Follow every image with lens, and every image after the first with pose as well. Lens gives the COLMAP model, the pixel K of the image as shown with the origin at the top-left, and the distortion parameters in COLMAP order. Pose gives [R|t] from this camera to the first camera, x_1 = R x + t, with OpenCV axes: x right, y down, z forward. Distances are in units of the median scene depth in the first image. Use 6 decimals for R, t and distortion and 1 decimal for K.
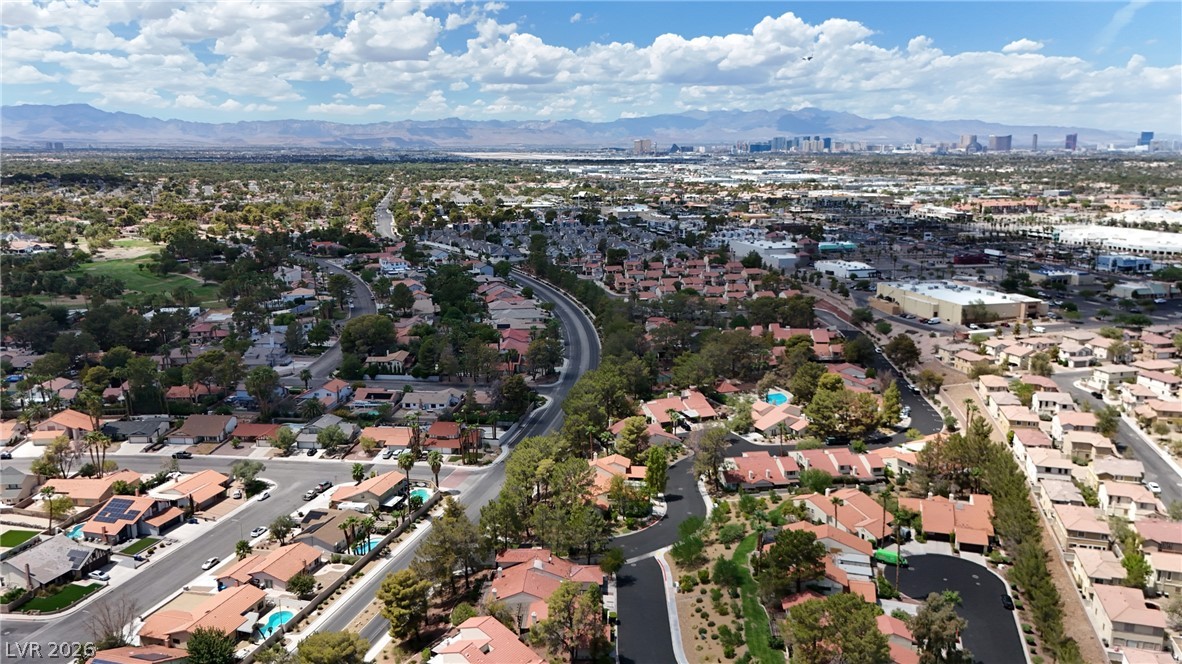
lens RADIAL K [[884.3, 0, 588.5], [0, 884.3, 337.0], [0, 0, 1]] dist [0.057303, -0.048550]
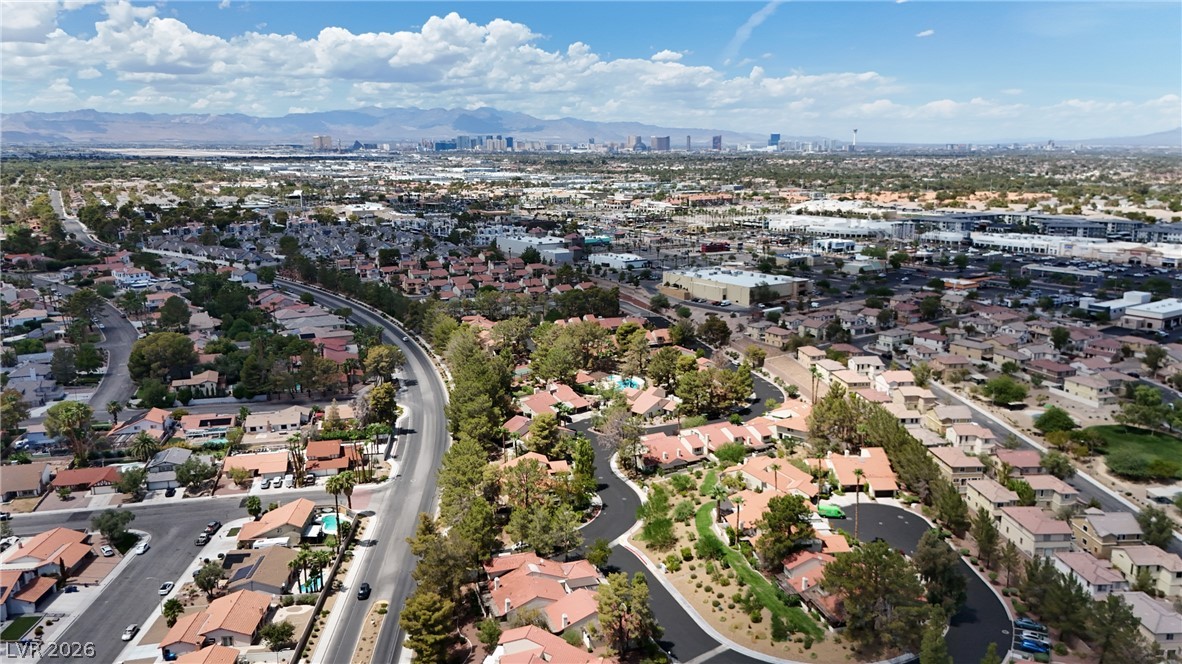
lens RADIAL K [[884.3, 0, 590.4], [0, 884.3, 336.0], [0, 0, 1]] dist [0.057303, -0.048550]
pose [[0.937897, -0.071688, 0.339425, -0.183439], [0.071363, 0.997360, 0.013457, -0.004865], [-0.339493, 0.011602, 0.940537, 0.031254]]
